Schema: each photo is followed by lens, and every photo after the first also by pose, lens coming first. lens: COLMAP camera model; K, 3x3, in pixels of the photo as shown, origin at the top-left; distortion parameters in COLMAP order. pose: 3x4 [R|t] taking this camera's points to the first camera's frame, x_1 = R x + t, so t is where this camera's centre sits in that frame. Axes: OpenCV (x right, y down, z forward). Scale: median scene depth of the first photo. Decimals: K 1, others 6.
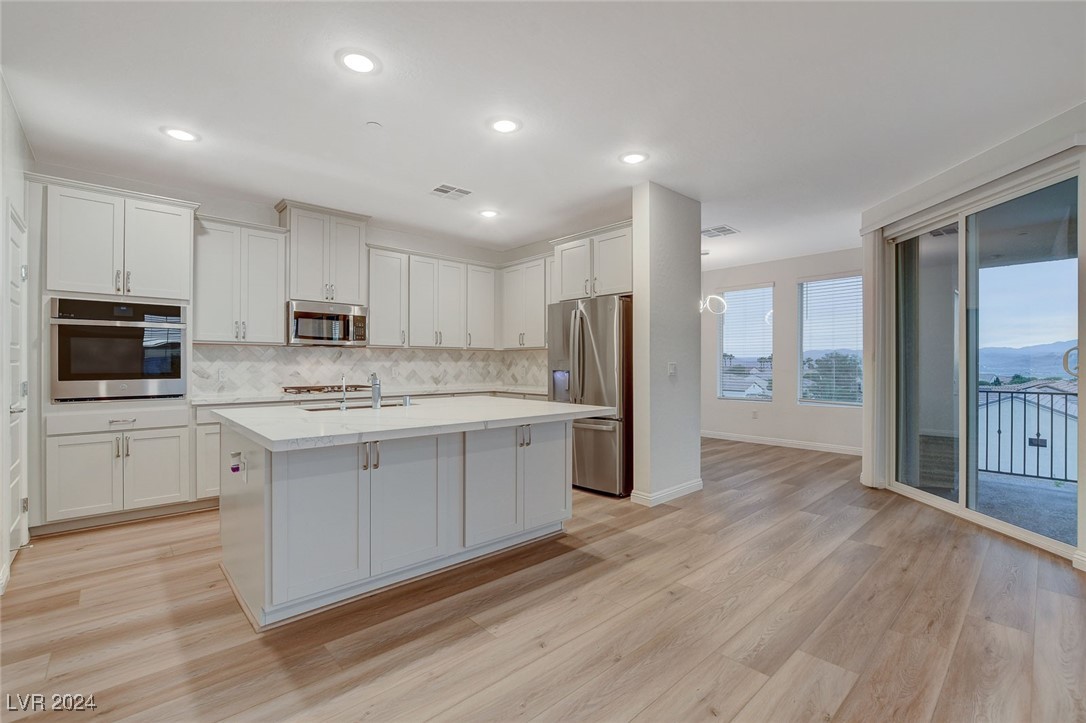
lens RADIAL K [[472.2, 0, 546.7], [0, 472.2, 366.1], [0, 0, 1]] dist [-0.015027, 0.001039]
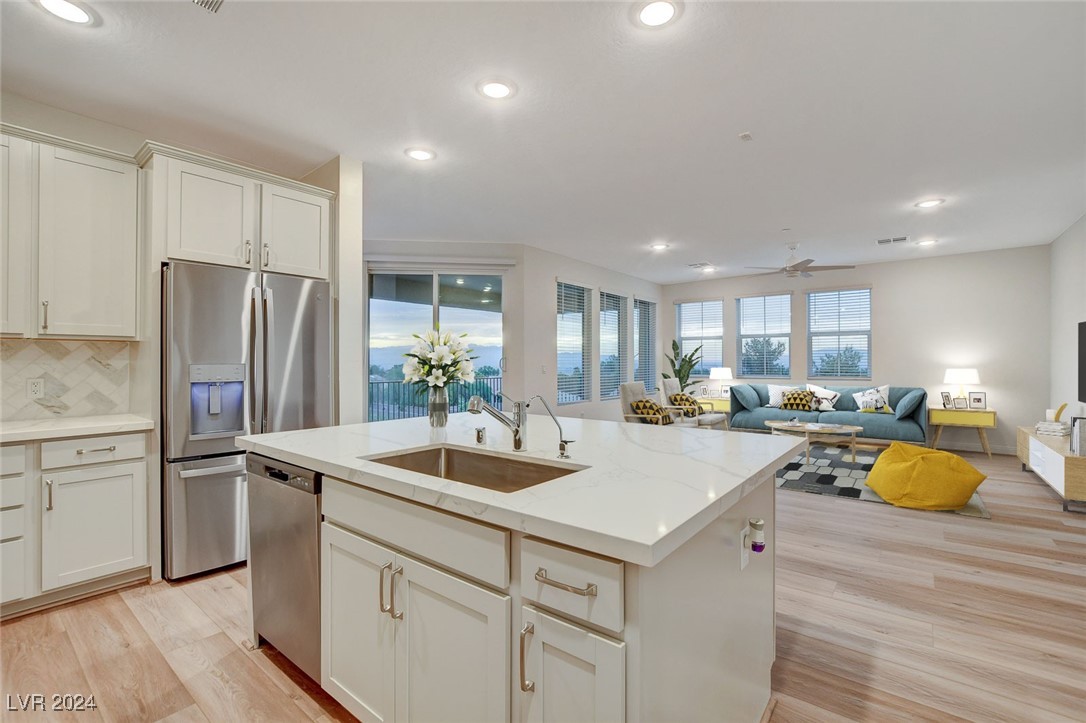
lens RADIAL K [[477.1, 0, 547.0], [0, 477.1, 358.3], [0, 0, 1]] dist [-0.014800, 0.000740]
pose [[-0.156841, 0.004656, 0.987613, -0.655051], [0.005789, 0.999976, -0.003795, -0.015456], [-0.987607, 0.005122, -0.156864, 0.724658]]
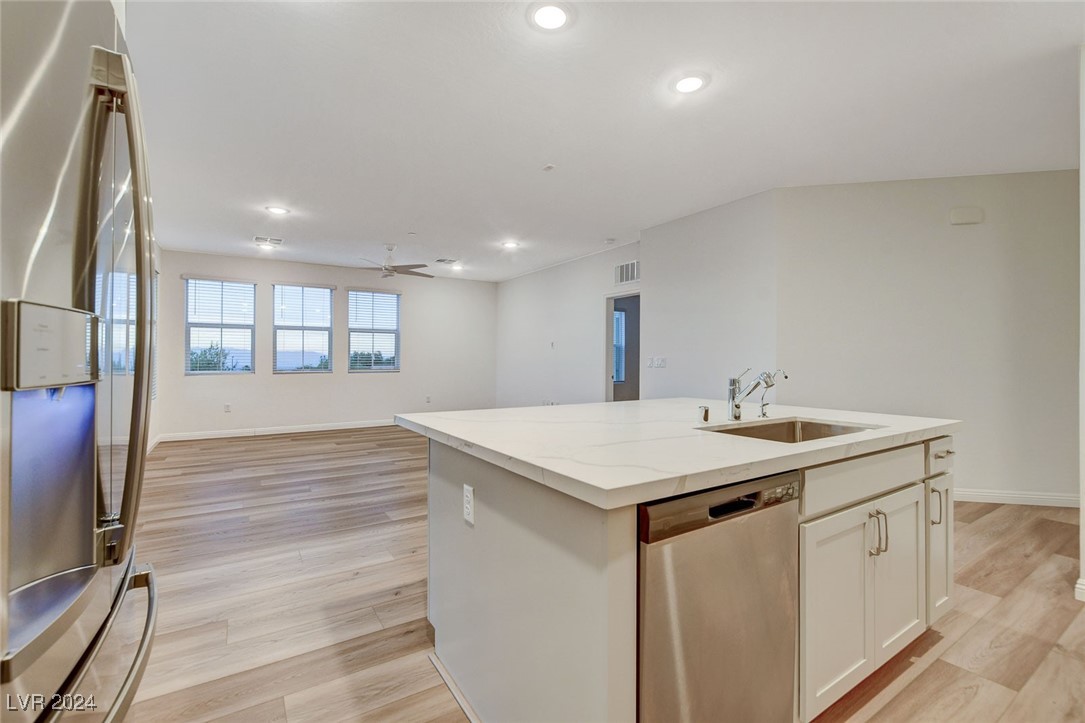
lens RADIAL K [[471.8, 0, 546.2], [0, 471.8, 366.1], [0, 0, 1]] dist [-0.015027, 0.001039]
pose [[-0.985647, -0.007380, 0.168660, -0.143972], [-0.004124, 0.999798, 0.019648, -0.001755], [-0.168771, 0.018671, -0.985478, 1.189690]]
